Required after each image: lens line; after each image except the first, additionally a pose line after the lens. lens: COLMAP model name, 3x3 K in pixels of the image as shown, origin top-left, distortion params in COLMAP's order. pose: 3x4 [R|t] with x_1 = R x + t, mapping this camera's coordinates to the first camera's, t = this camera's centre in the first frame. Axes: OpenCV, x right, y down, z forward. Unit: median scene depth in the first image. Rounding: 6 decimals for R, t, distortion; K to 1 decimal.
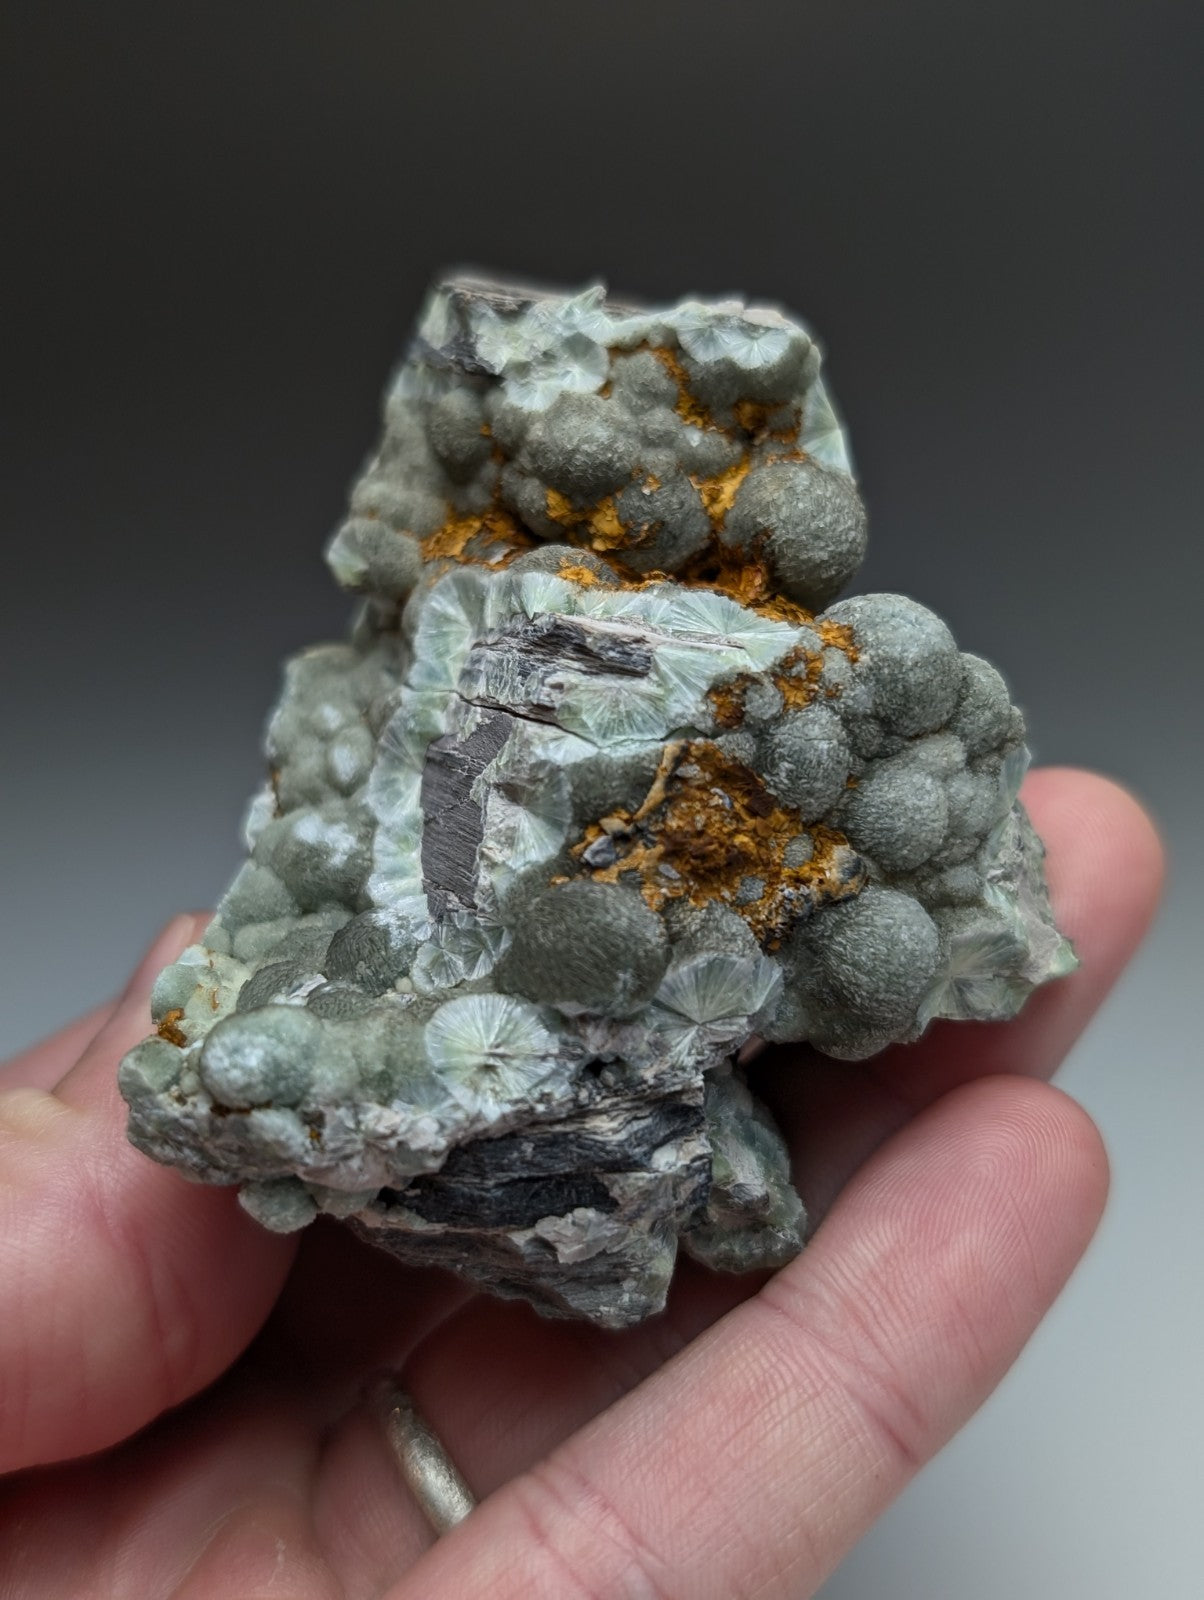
lens RADIAL K [[1856.6, 0, 589.6], [0, 1856.6, 814.8], [0, 0, 1]] dist [0.132377, 0.000000]
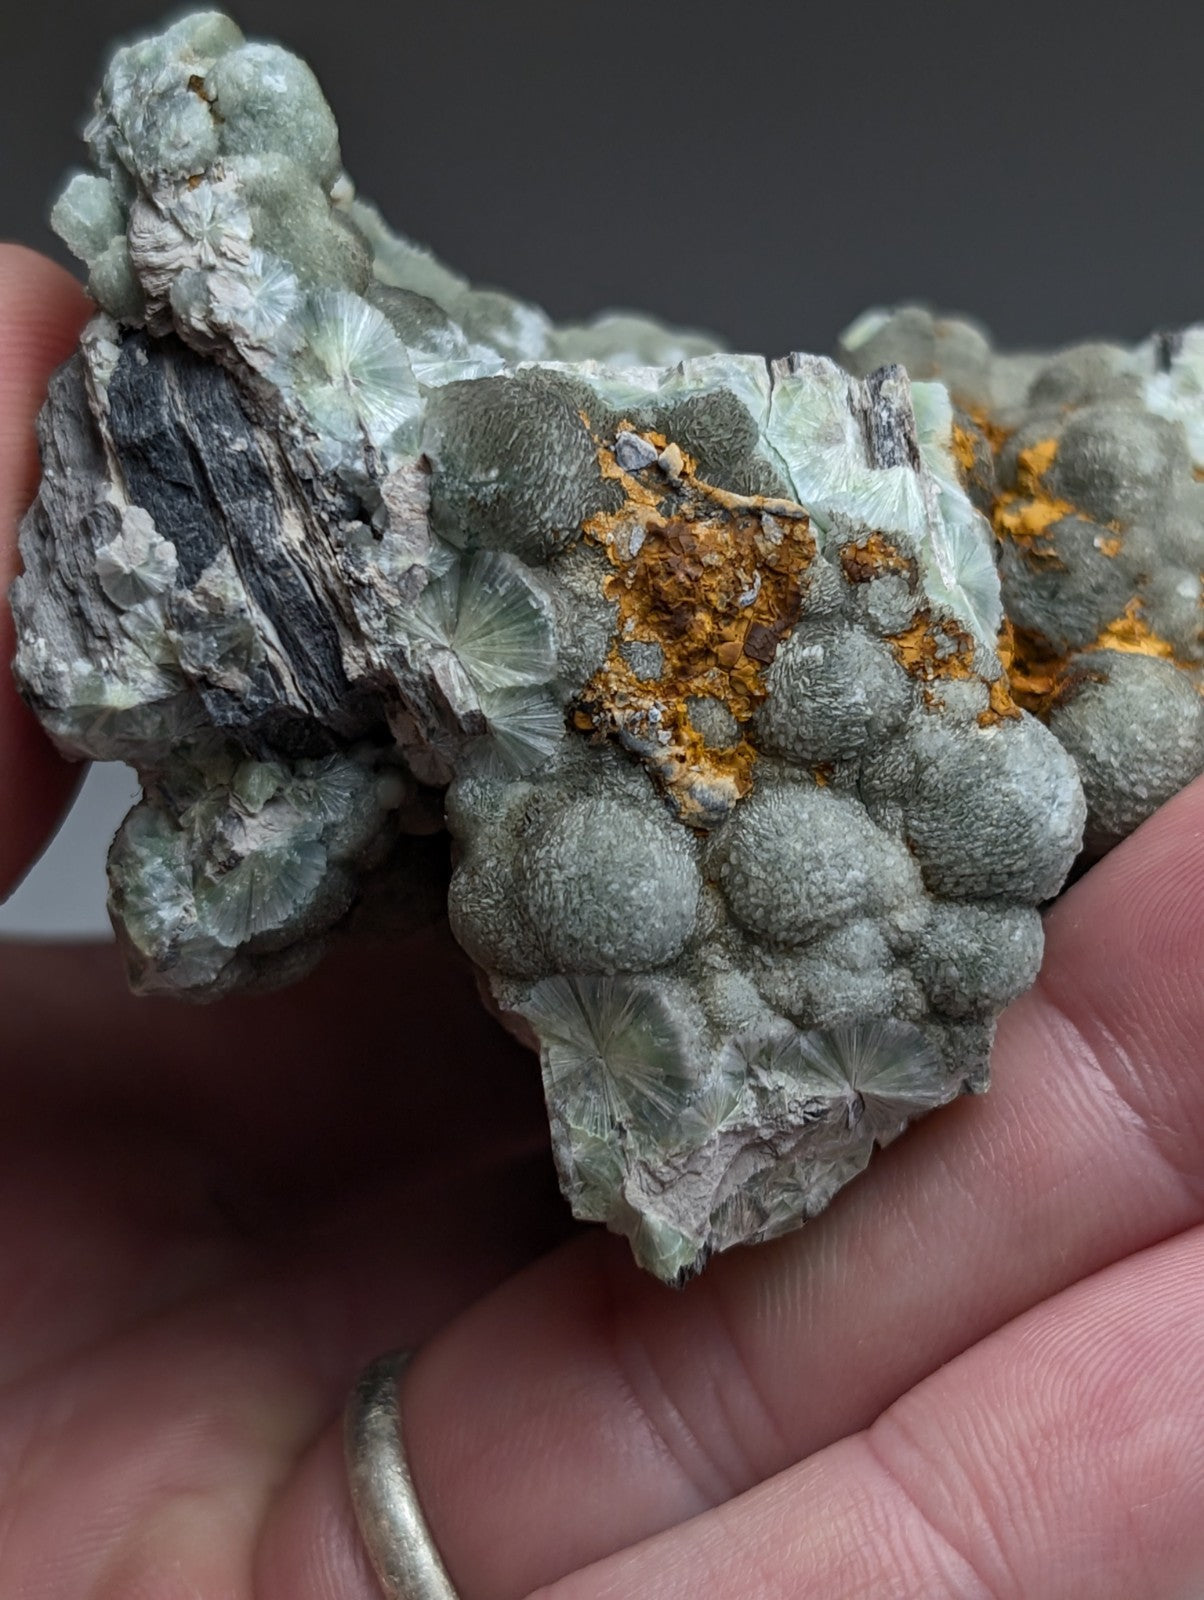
lens RADIAL K [[3268.0, 0, 610.9], [0, 3268.0, 802.5], [0, 0, 1]] dist [0.253267, 0.000000]
pose [[0.298953, 0.867109, -0.398432, 0.653736], [-0.953654, 0.256505, -0.157317, 0.273835], [-0.034211, 0.426997, 0.903606, -0.154241]]
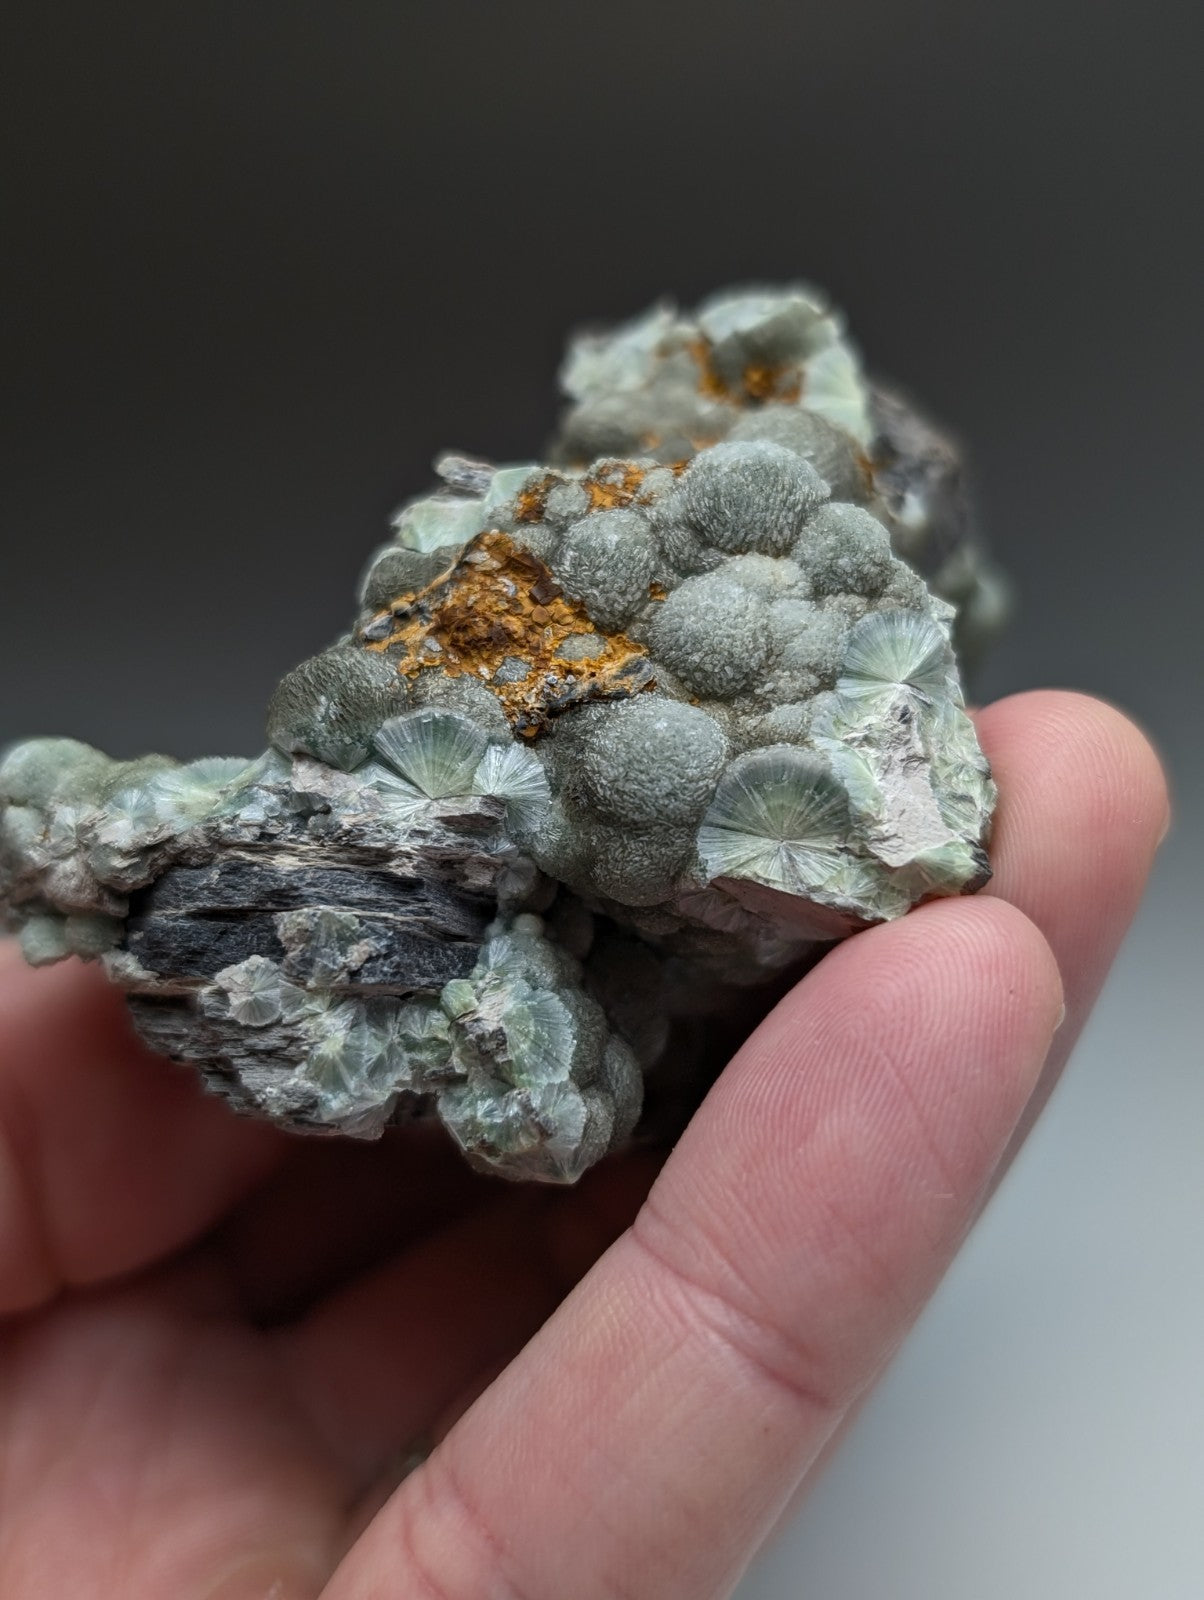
lens RADIAL K [[1856.6, 0, 605.5], [0, 1856.6, 799.8], [0, 0, 1]] dist [0.132377, 0.000000]
pose [[0.821302, -0.028594, -0.569776, 0.665451], [-0.247718, 0.881801, -0.401326, 0.467973], [0.513905, 0.470754, 0.717142, 0.377171]]
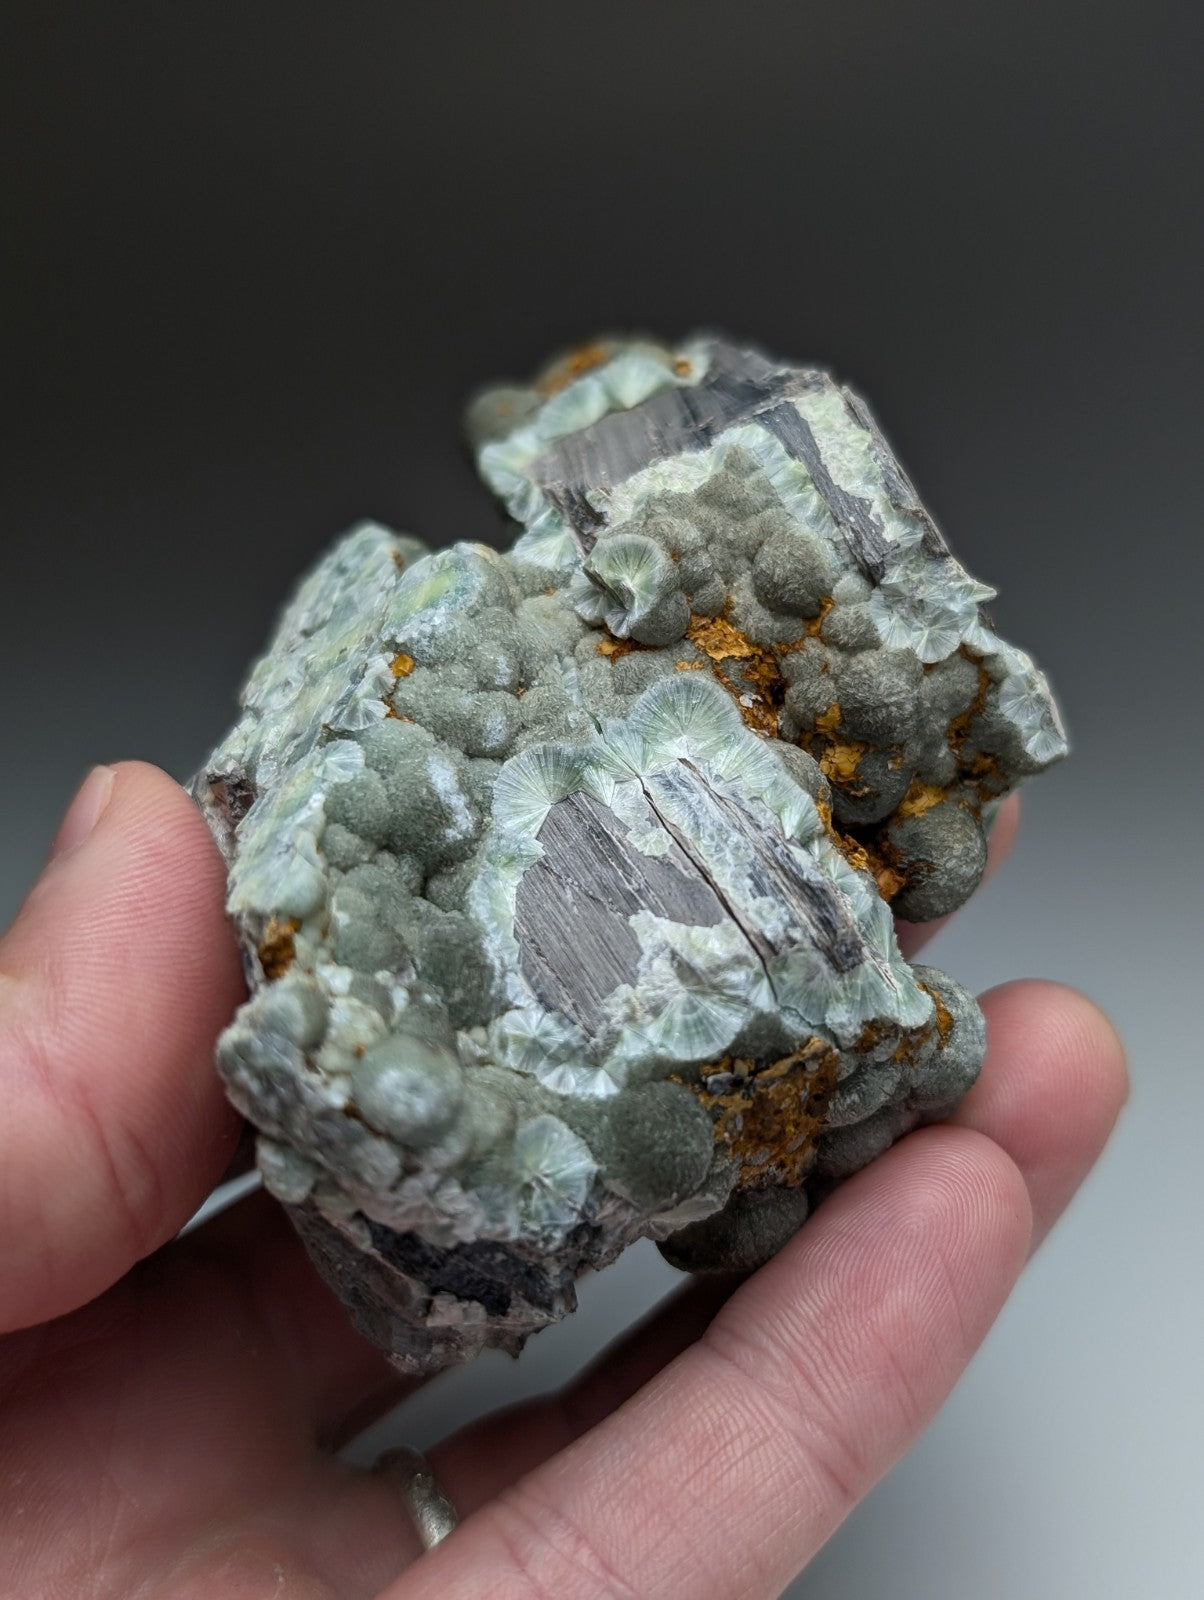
lens RADIAL K [[1856.6, 0, 608.5], [0, 1856.6, 796.9], [0, 0, 1]] dist [0.132377, 0.000000]
pose [[0.618369, 0.589247, 0.520007, -0.688774], [-0.694573, 0.719340, 0.010833, -0.066000], [-0.367678, -0.367882, 0.854093, 0.148624]]
